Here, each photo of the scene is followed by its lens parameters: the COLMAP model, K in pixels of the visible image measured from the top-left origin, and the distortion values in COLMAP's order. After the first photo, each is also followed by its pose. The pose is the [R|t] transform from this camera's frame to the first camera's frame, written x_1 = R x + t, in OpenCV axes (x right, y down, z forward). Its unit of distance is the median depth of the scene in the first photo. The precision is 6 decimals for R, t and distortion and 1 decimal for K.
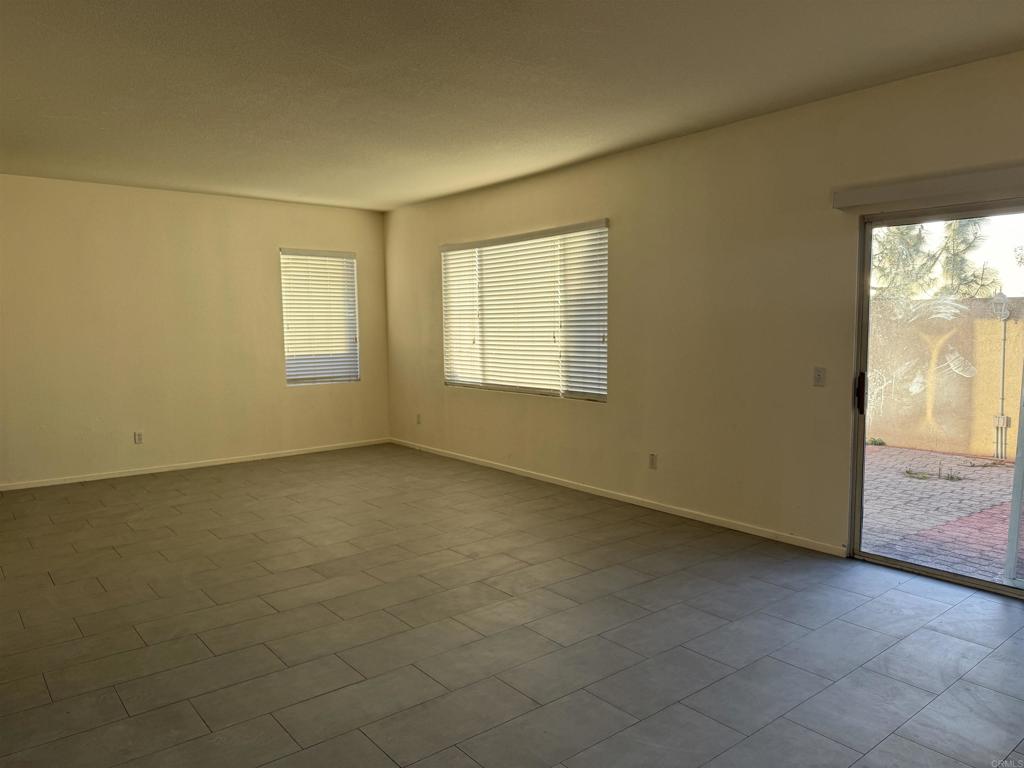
lens RADIAL K [[710.6, 0, 513.4], [0, 710.6, 382.4], [0, 0, 1]] dist [0.024454, -0.050699]
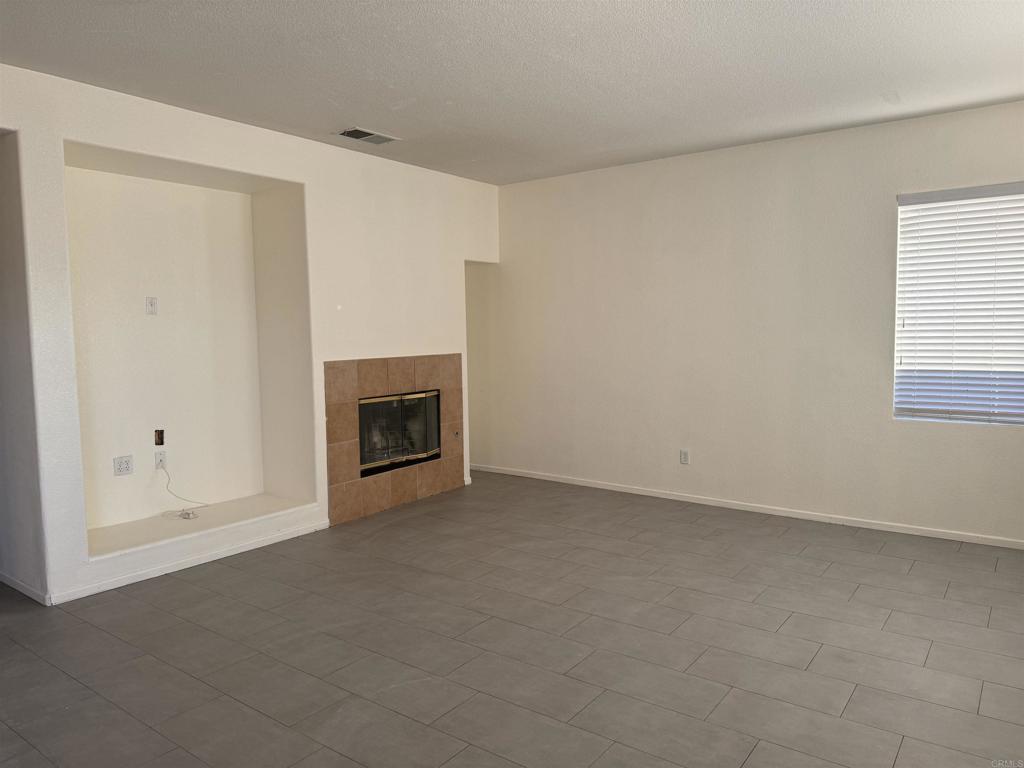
lens RADIAL K [[710.6, 0, 512.2], [0, 710.6, 383.2], [0, 0, 1]] dist [0.024454, -0.050699]
pose [[0.247703, 0.079828, -0.965542, 0.198501], [-0.068445, 0.995551, 0.064750, -0.043810], [0.966415, 0.050048, 0.252065, 0.527475]]
